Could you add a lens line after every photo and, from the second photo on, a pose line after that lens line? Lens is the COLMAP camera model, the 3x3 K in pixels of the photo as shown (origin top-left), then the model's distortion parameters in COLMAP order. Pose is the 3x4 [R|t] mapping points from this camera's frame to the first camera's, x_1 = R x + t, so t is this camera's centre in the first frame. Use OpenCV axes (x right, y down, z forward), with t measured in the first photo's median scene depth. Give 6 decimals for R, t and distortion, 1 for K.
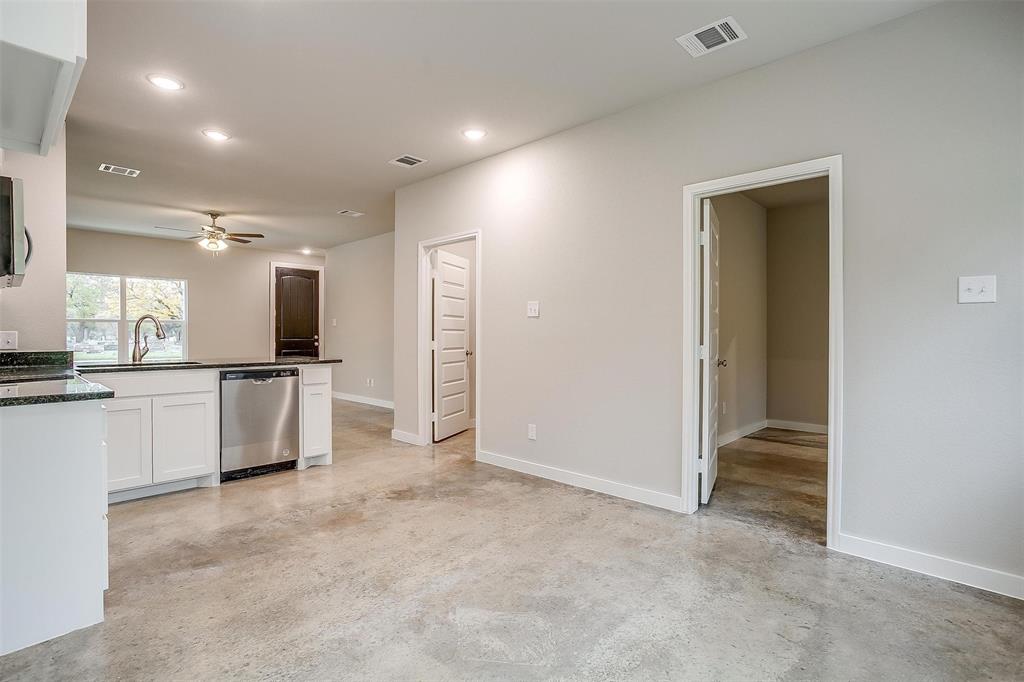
lens RADIAL K [[497.4, 0, 514.3], [0, 497.4, 335.1], [0, 0, 1]] dist [-0.043990, 0.023134]
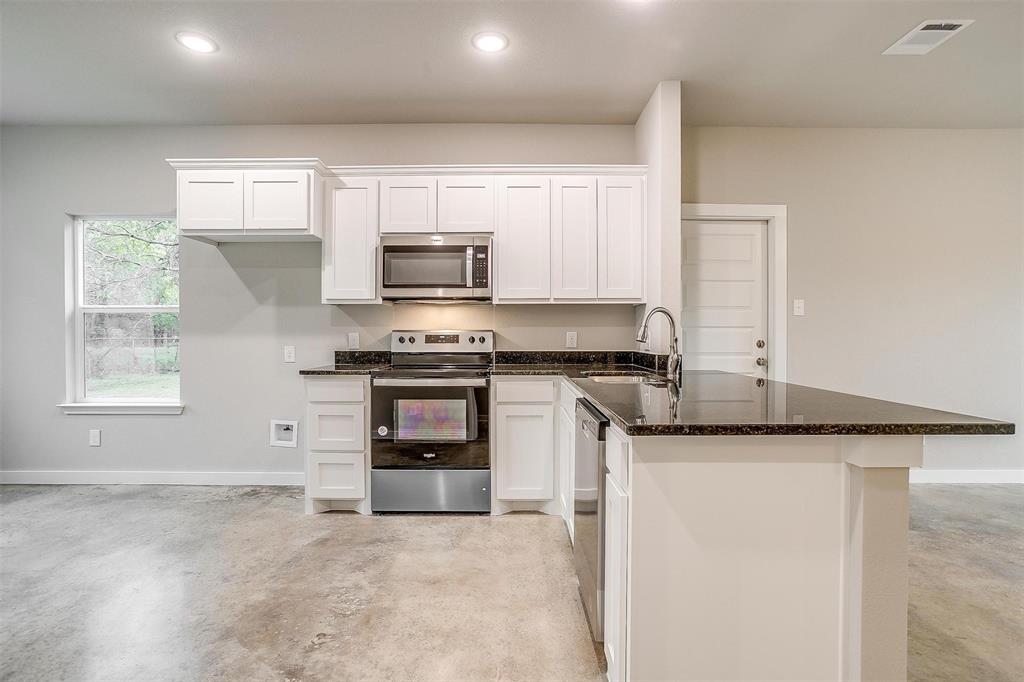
lens RADIAL K [[497.4, 0, 517.1], [0, 497.4, 337.9], [0, 0, 1]] dist [-0.043990, 0.023134]
pose [[-0.723257, 0.002160, -0.690576, -0.113460], [-0.005473, 0.999946, 0.008860, -0.003006], [0.690558, 0.010187, -0.723206, 1.274690]]
